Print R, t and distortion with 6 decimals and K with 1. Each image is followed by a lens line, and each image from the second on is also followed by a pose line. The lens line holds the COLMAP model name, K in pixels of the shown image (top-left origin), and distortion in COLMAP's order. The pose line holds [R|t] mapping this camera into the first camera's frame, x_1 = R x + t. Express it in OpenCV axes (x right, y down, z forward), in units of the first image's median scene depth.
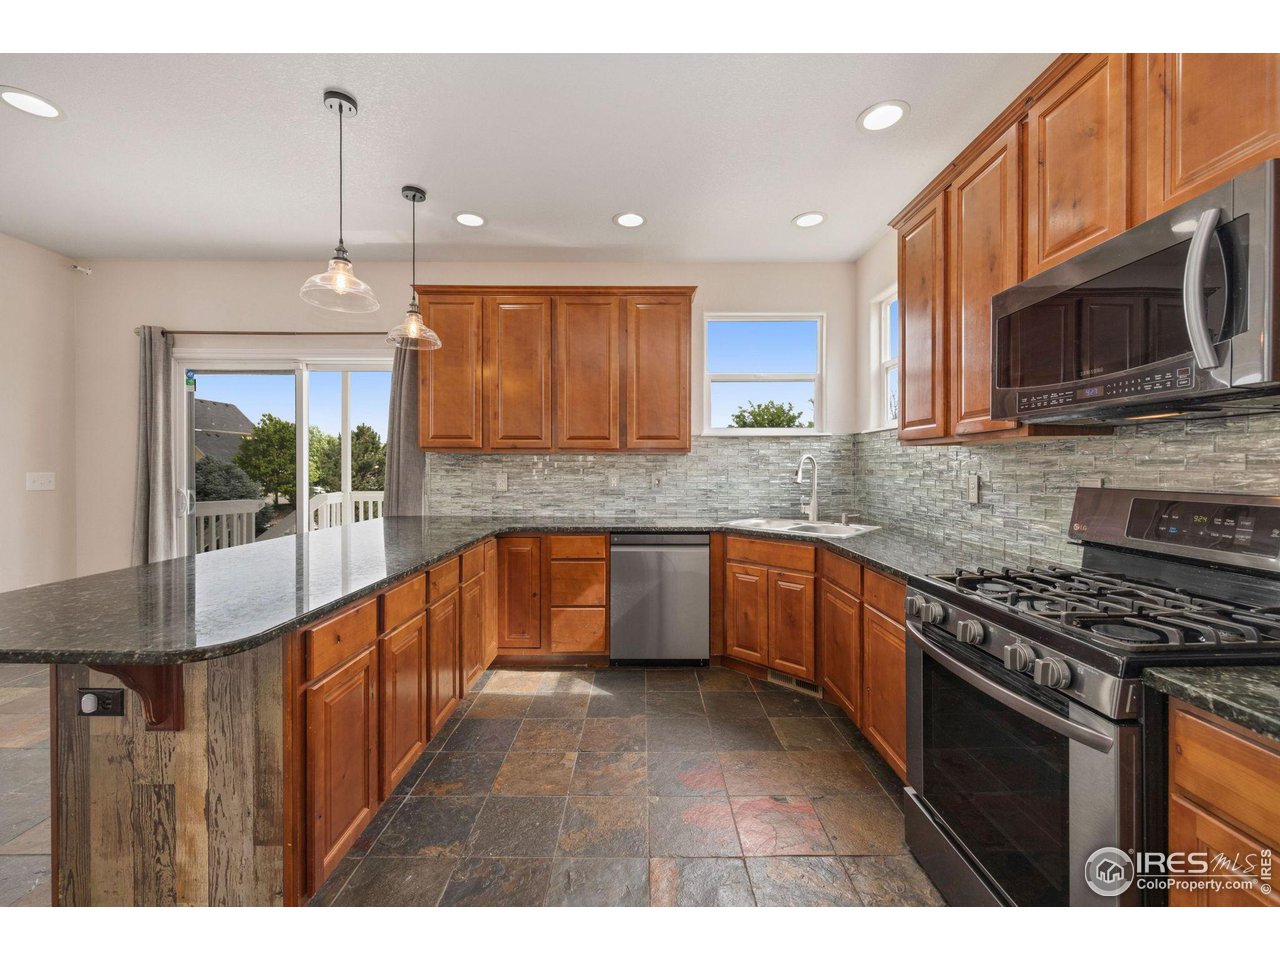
lens RADIAL K [[515.9, 0, 640.0], [0, 515.9, 473.1], [0, 0, 1]] dist [-0.001302, -0.000446]
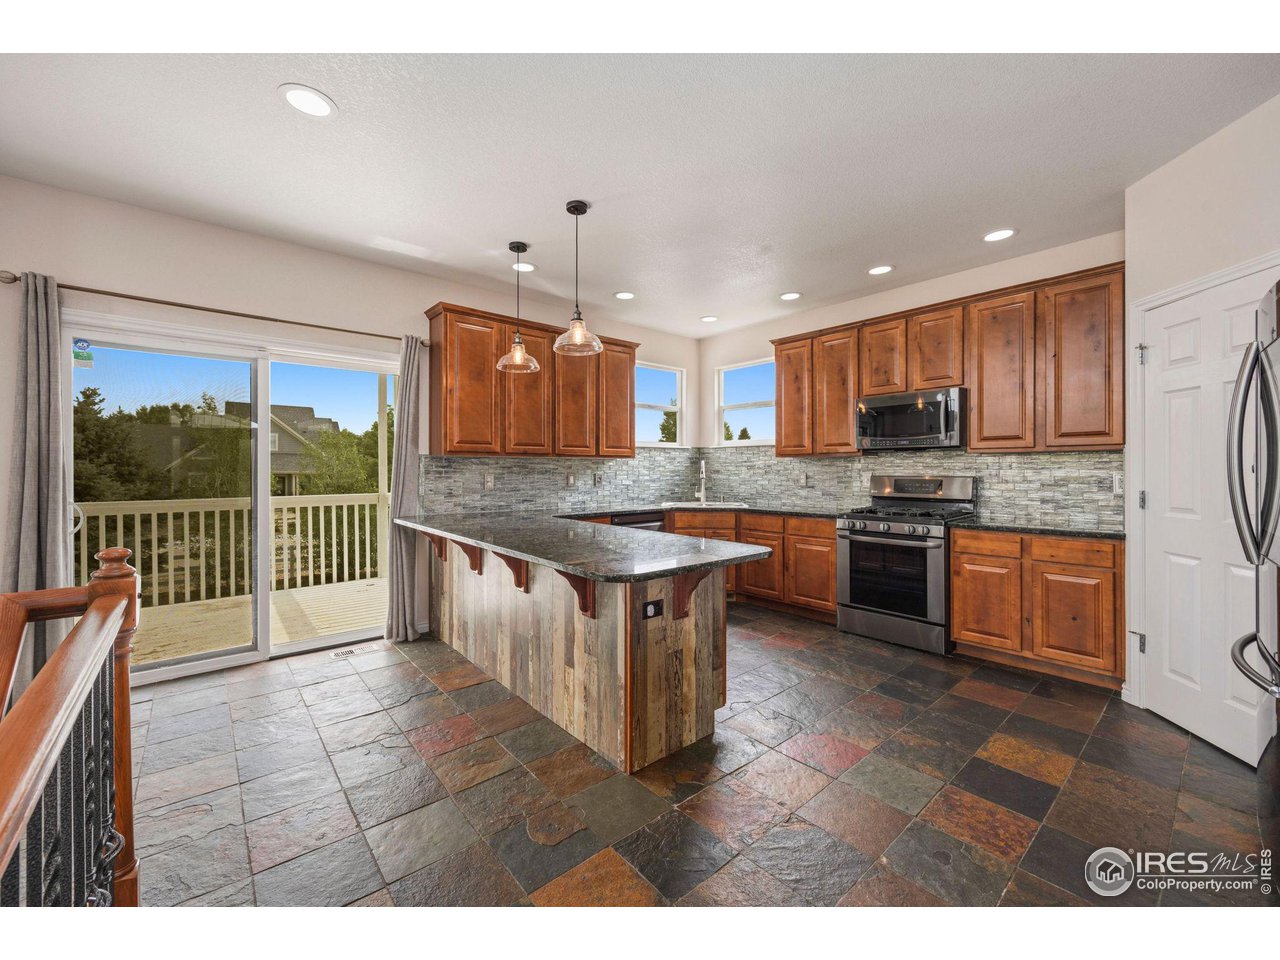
lens RADIAL K [[515.9, 0, 638.7], [0, 515.9, 475.6], [0, 0, 1]] dist [-0.001302, -0.000446]
pose [[0.755617, -0.011041, 0.654921, -0.839844], [0.010207, 0.999935, 0.005081, 0.000610], [-0.654934, 0.002845, 0.755681, -0.092304]]
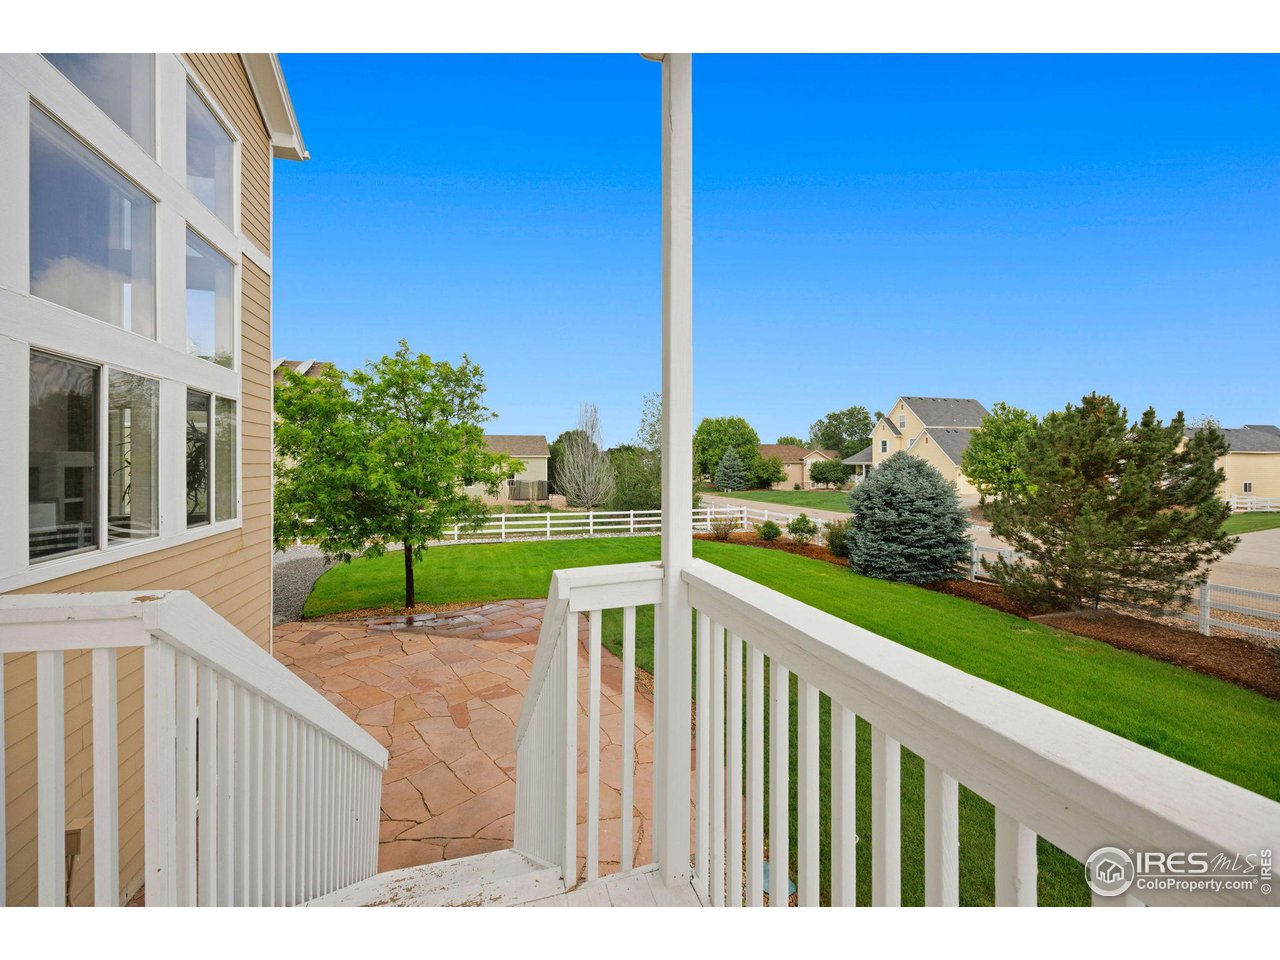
lens RADIAL K [[515.9, 0, 638.0], [0, 515.9, 466.4], [0, 0, 1]] dist [-0.001302, -0.000446]
pose [[0.284863, -0.000040, -0.958568, -0.101442], [-0.003250, 0.999994, -0.001007, -0.004550], [0.958563, 0.003403, 0.284861, 0.307049]]
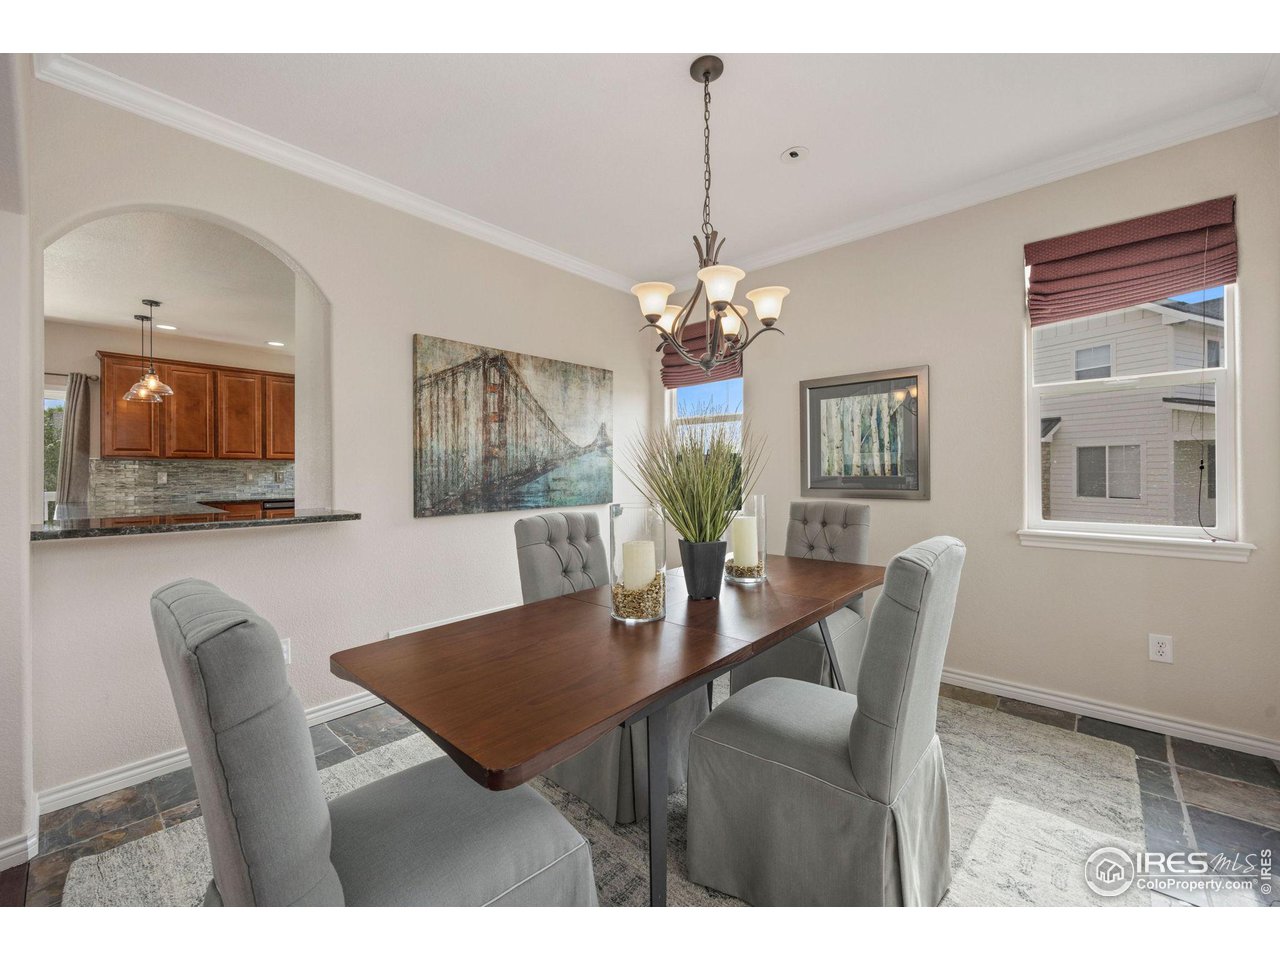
lens RADIAL K [[515.9, 0, 645.4], [0, 515.9, 474.8], [0, 0, 1]] dist [-0.001302, -0.000446]
pose [[0.655877, -0.007975, 0.754826, -0.530193], [0.008221, 0.999960, 0.003421, 0.015504], [-0.754823, 0.003961, 0.655917, -1.231574]]
